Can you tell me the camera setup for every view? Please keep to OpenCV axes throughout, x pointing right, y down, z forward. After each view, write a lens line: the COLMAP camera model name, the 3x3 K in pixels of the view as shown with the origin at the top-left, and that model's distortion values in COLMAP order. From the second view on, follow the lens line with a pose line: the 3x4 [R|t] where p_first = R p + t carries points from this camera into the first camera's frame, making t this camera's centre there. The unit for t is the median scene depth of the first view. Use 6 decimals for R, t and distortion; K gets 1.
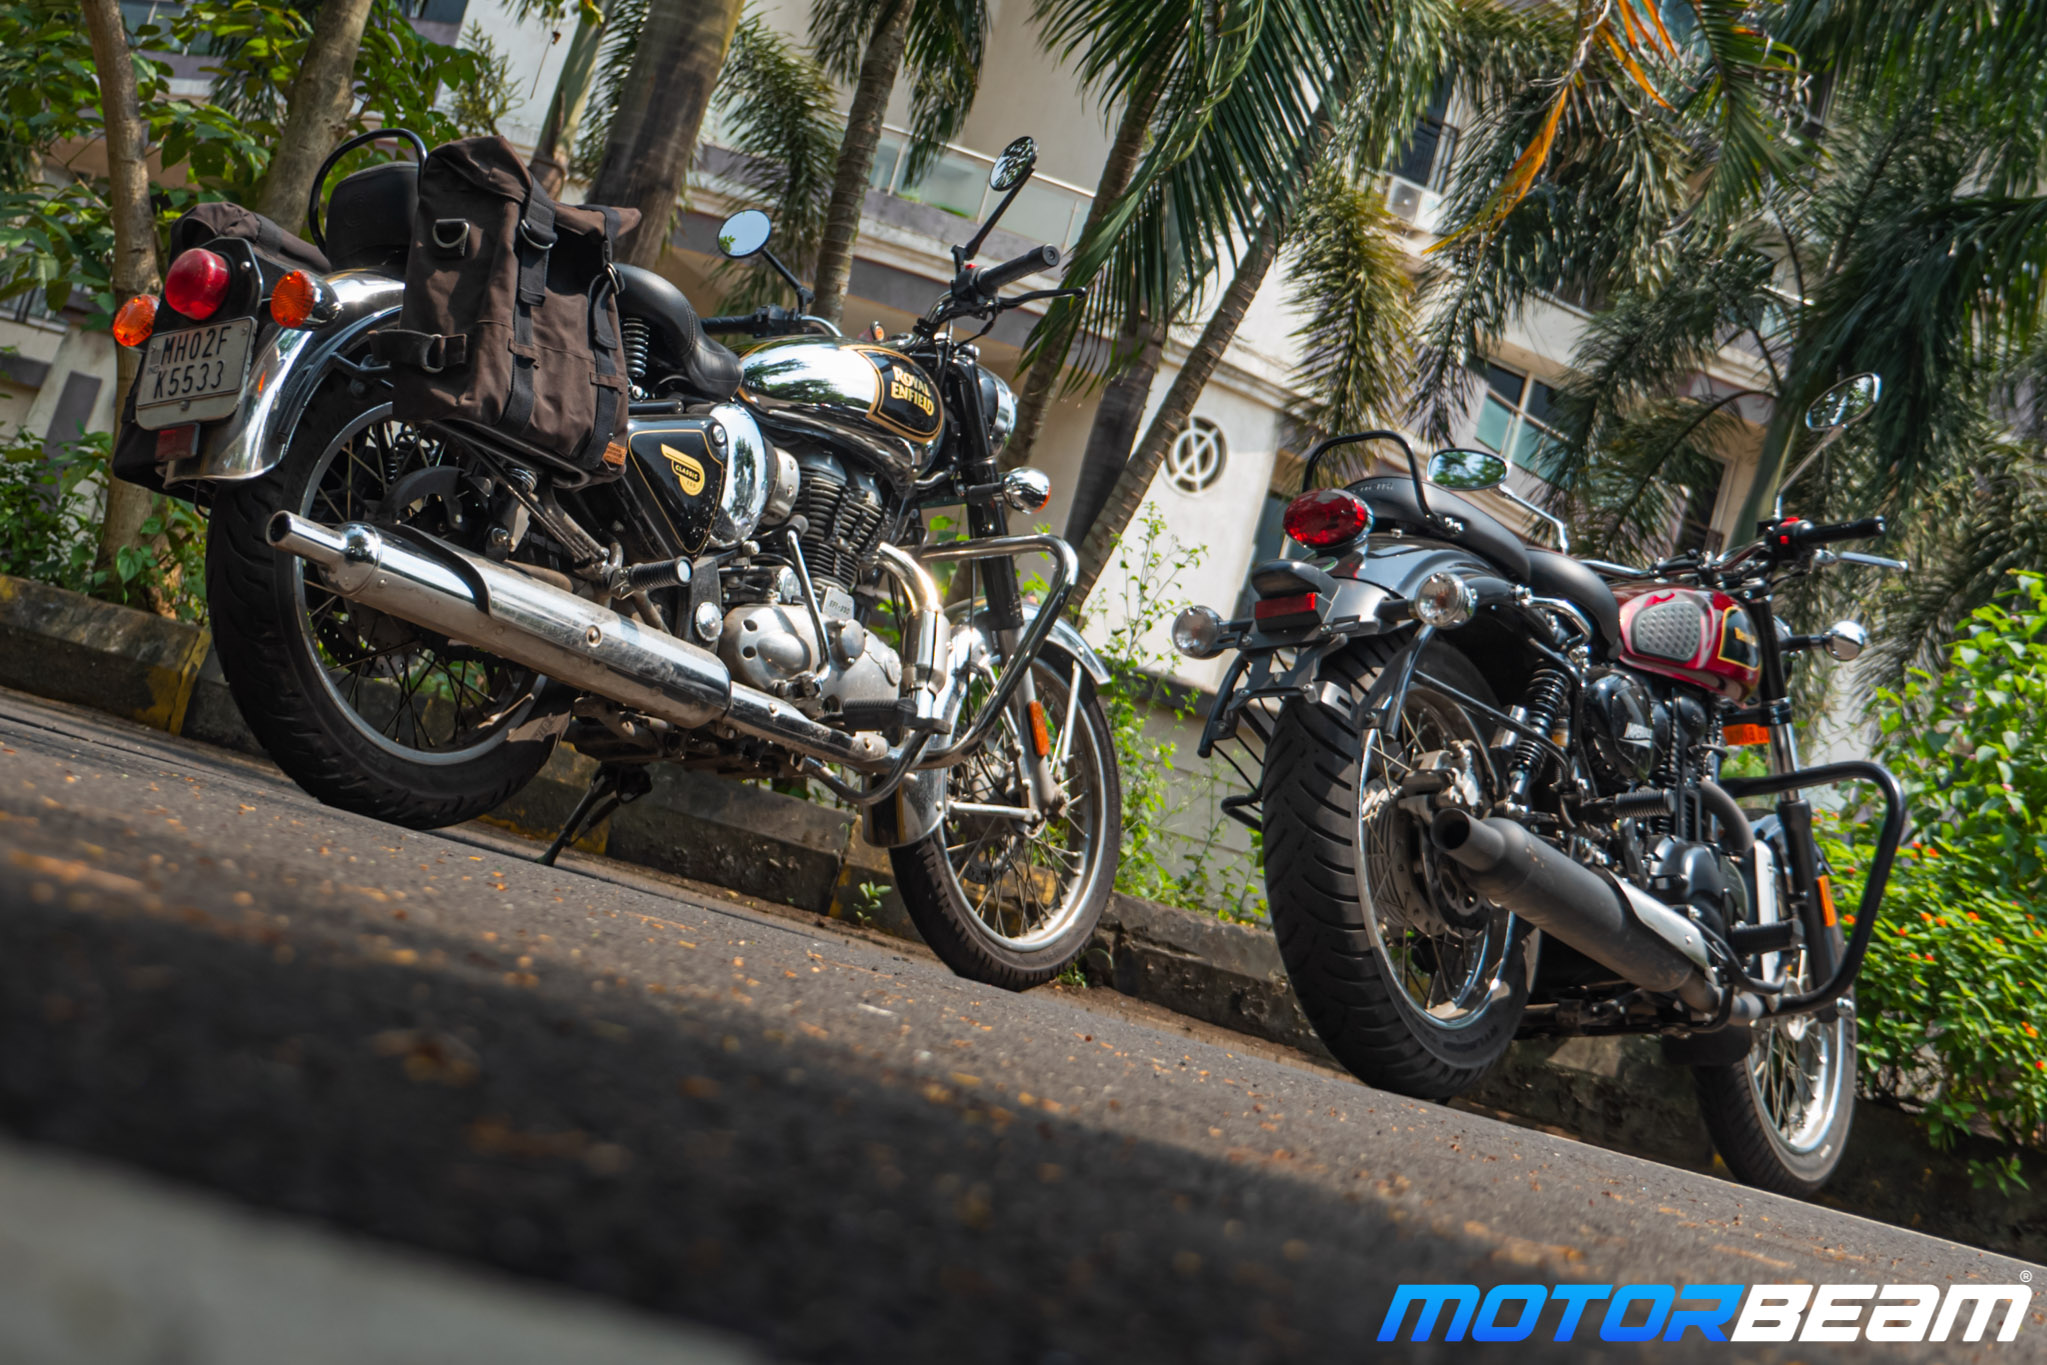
lens RADIAL K [[2473.1, 0, 1018.9], [0, 2473.1, 568.2], [0, 0, 1]] dist [-0.001987, 0.001847]
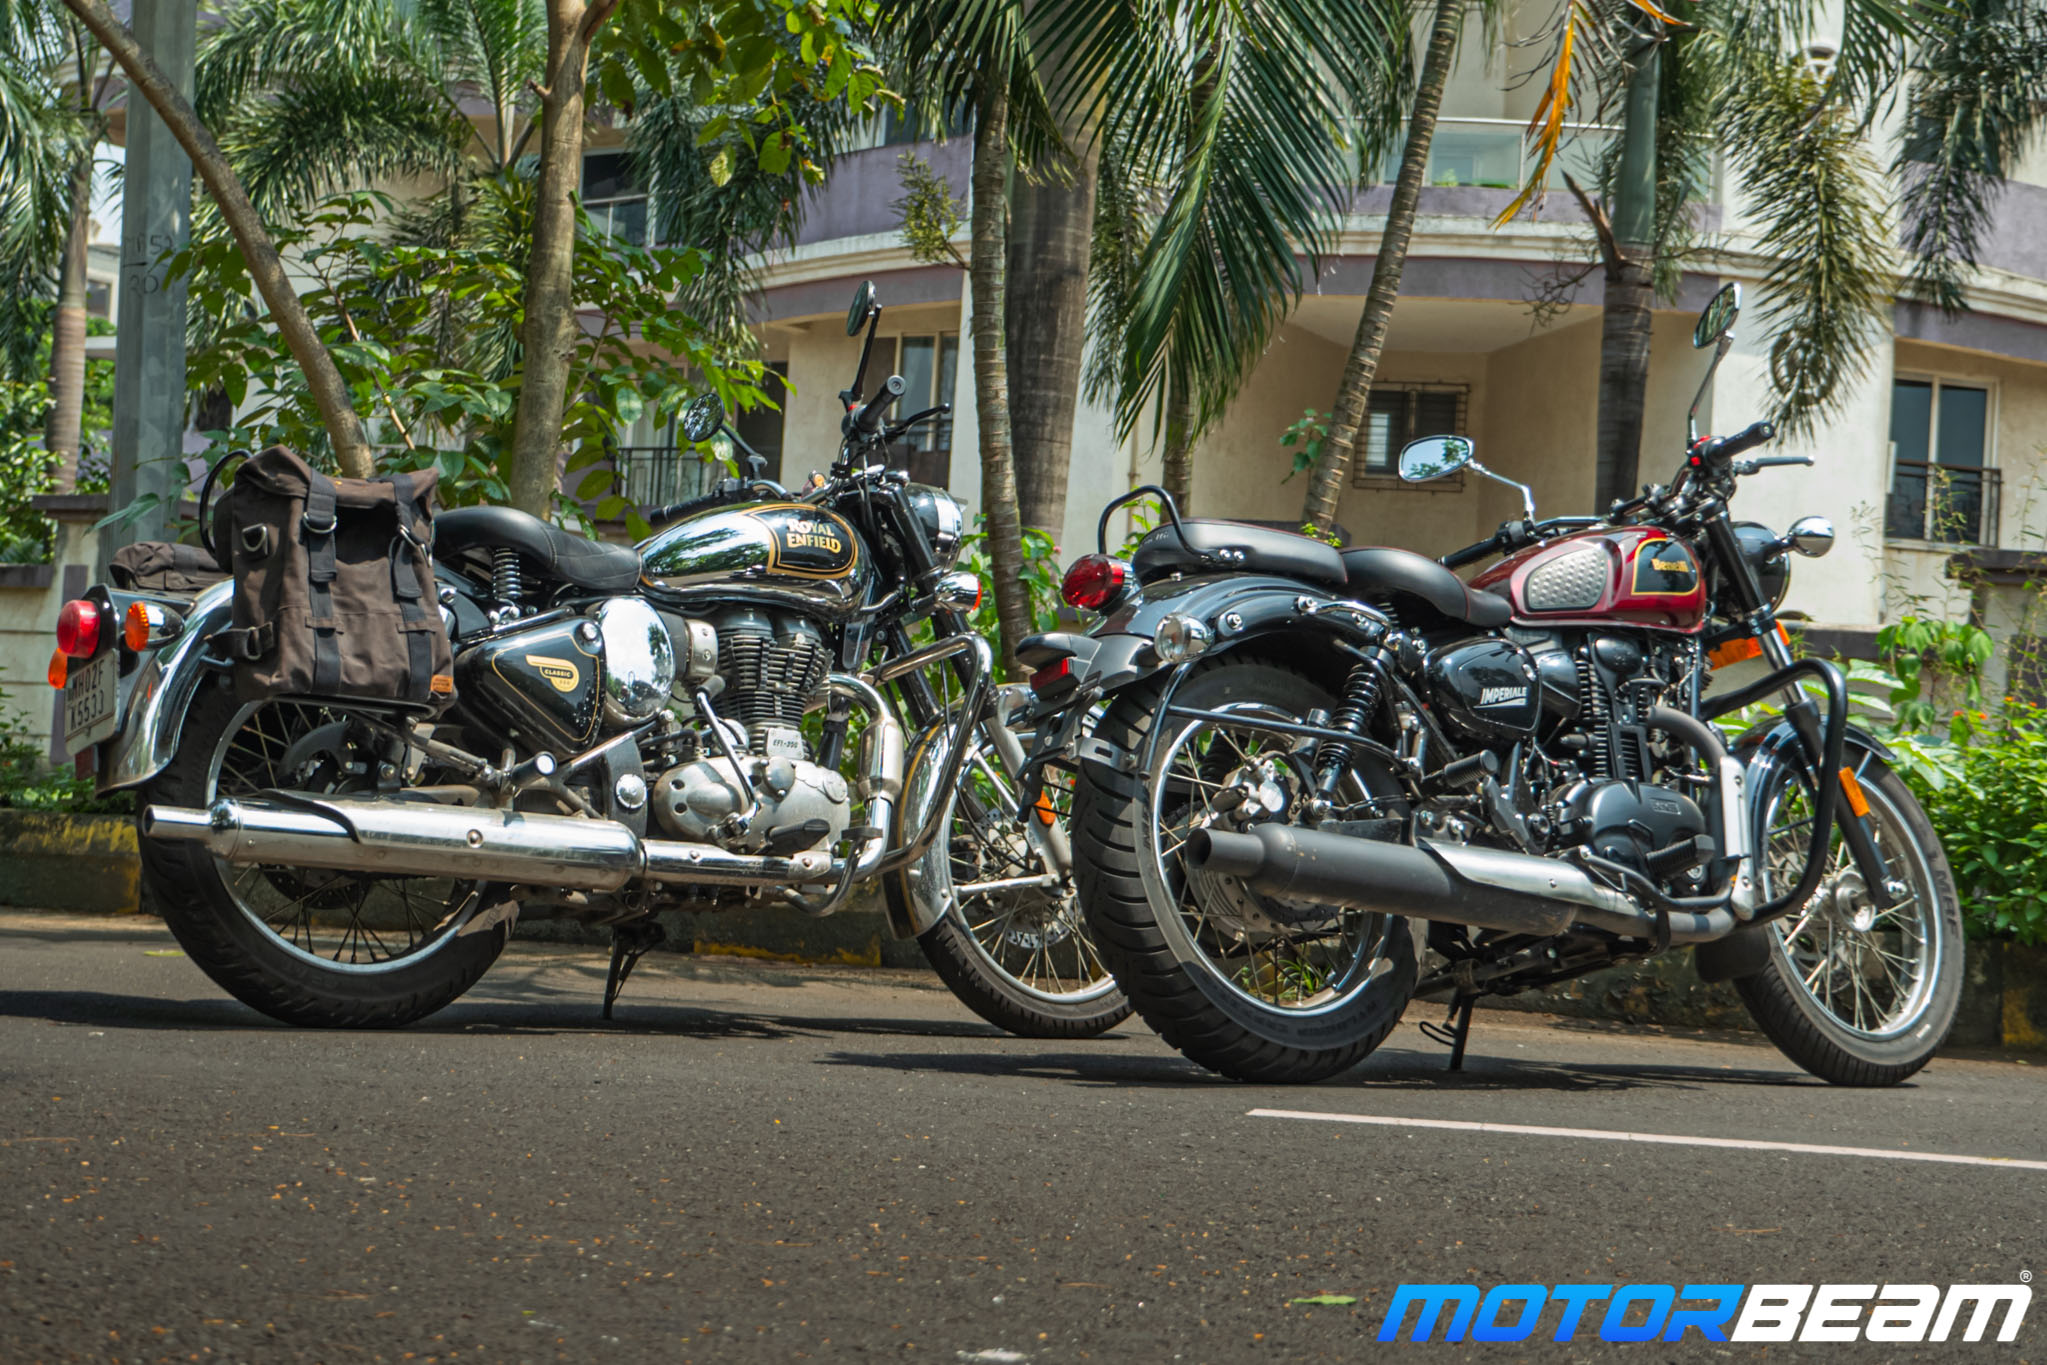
lens RADIAL K [[2470.7, 0, 1023.5], [0, 2470.7, 682.5], [0, 0, 1]] dist [-0.006878, -0.002328]
pose [[0.950450, -0.227012, -0.212393, 0.310027], [0.233221, 0.972414, 0.004310, 0.010559], [0.205556, -0.053631, 0.977175, -0.069983]]
